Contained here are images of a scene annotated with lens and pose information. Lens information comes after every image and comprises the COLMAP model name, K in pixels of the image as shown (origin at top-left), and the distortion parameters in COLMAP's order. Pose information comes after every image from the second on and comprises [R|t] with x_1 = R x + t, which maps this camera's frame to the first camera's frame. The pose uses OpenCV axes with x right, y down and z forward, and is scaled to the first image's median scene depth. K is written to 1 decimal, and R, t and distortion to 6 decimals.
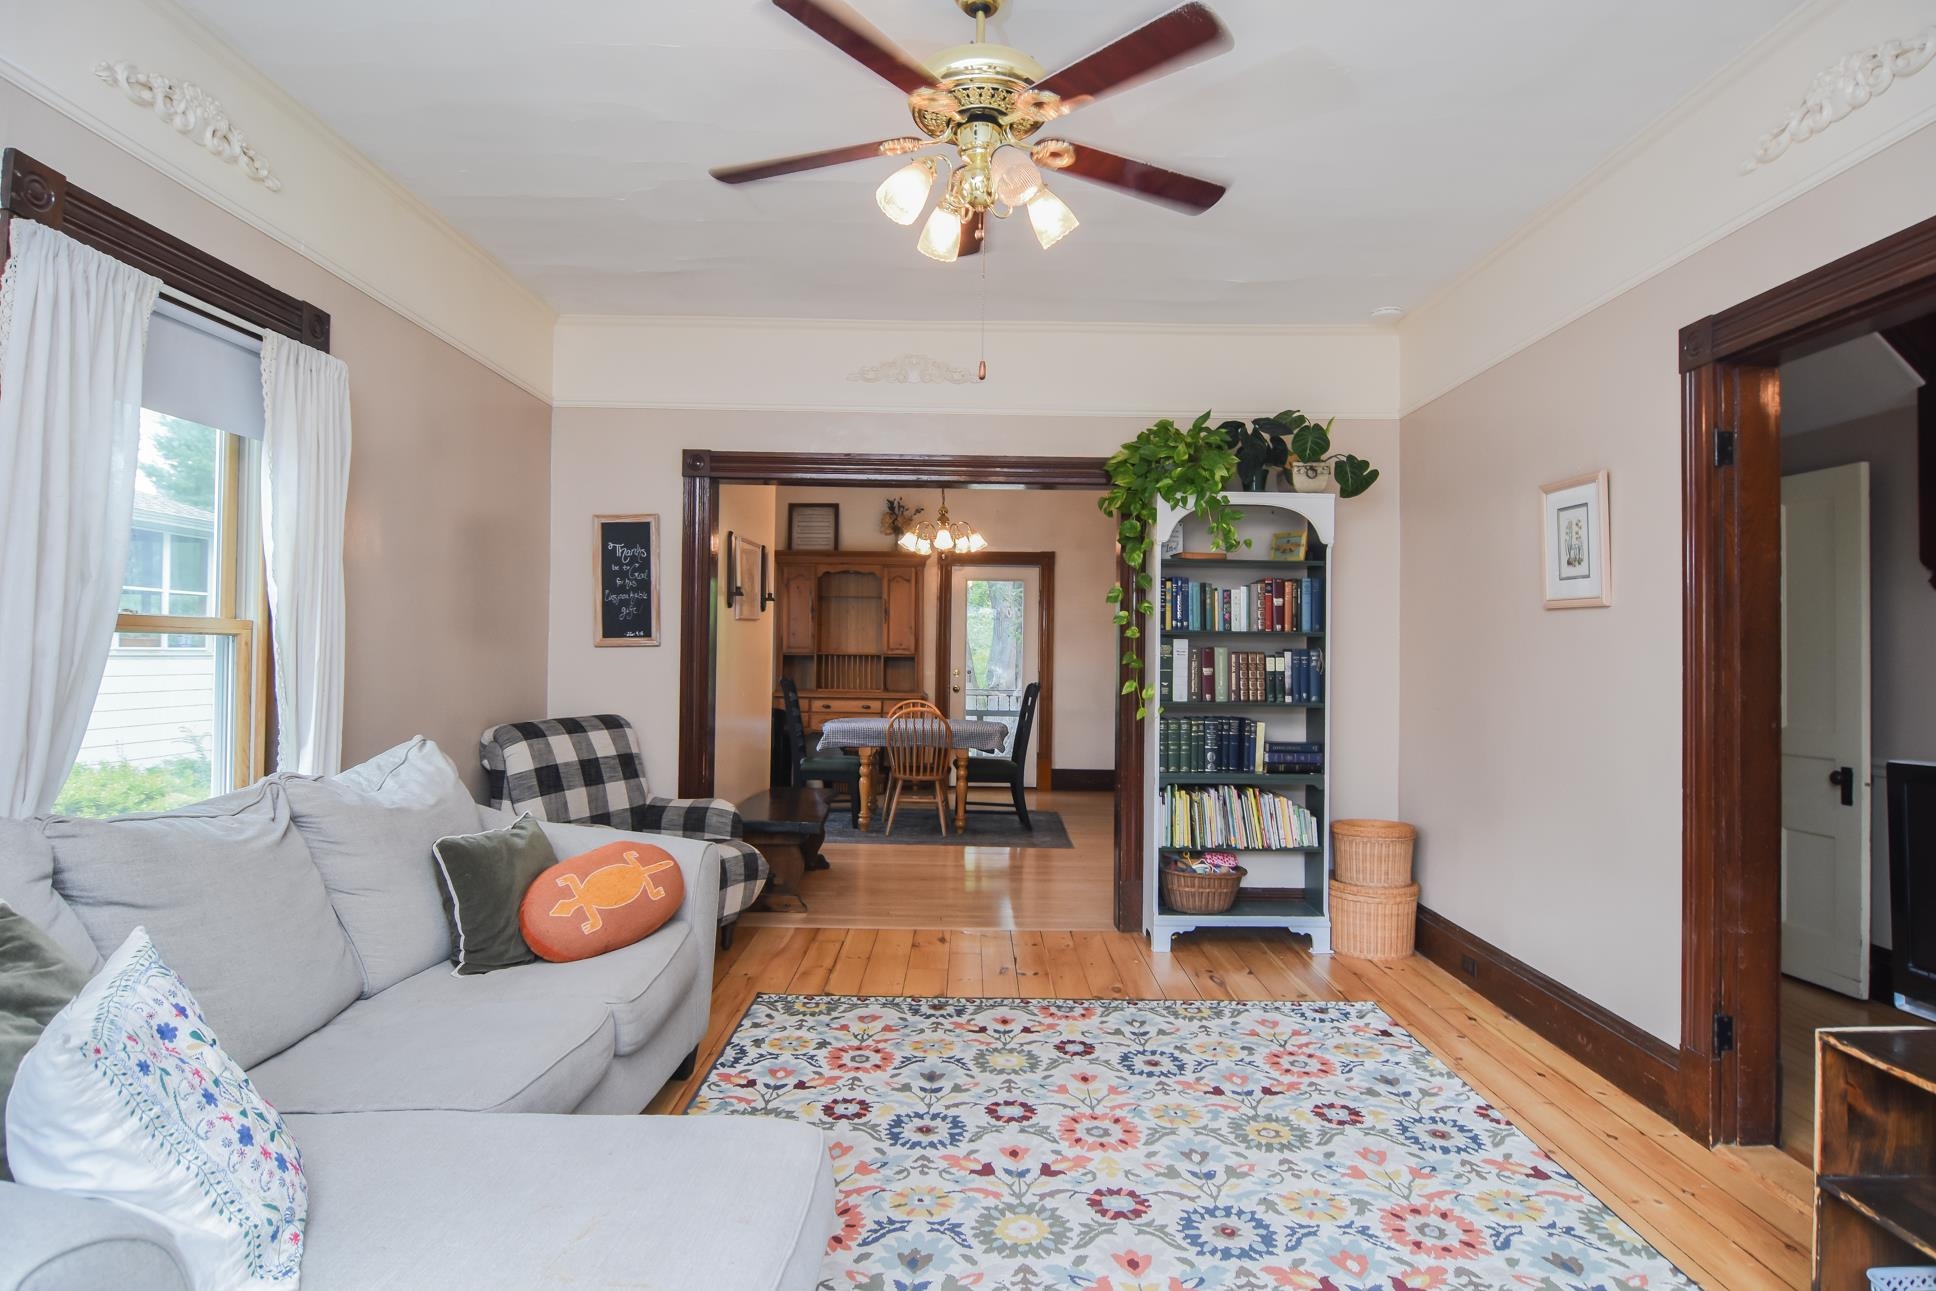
lens RADIAL K [[1032.0, 0, 986.2], [0, 1032.0, 641.3], [0, 0, 1]] dist [-0.010868, -0.007030]
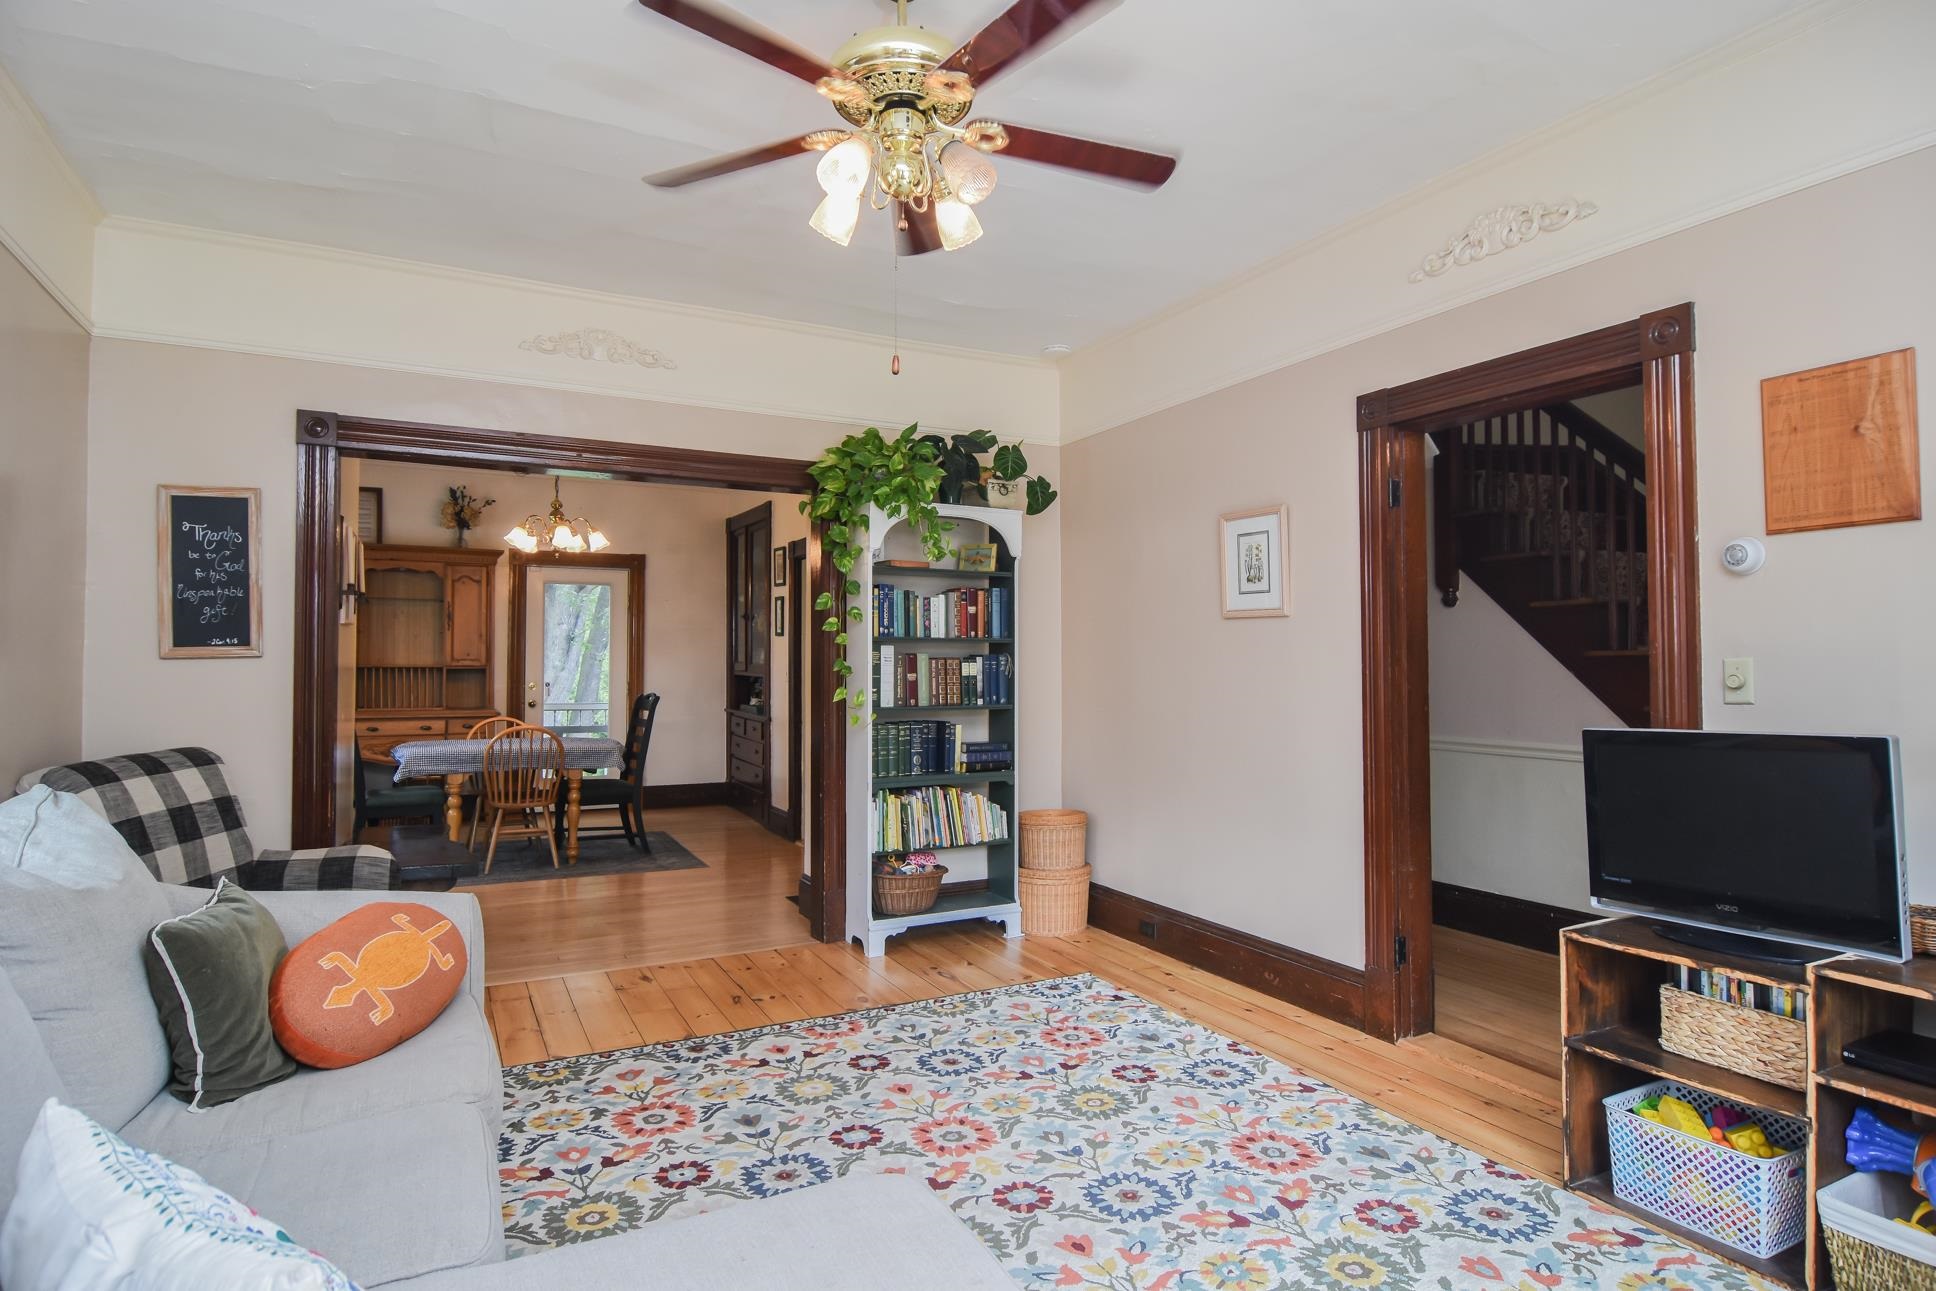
lens RADIAL K [[1032.0, 0, 981.8], [0, 1032.0, 643.1], [0, 0, 1]] dist [-0.010868, -0.007030]
pose [[0.886676, -0.002793, 0.462383, -0.216769], [0.006036, 0.999966, -0.005535, 0.001933], [-0.462352, 0.007698, 0.886663, 0.063690]]
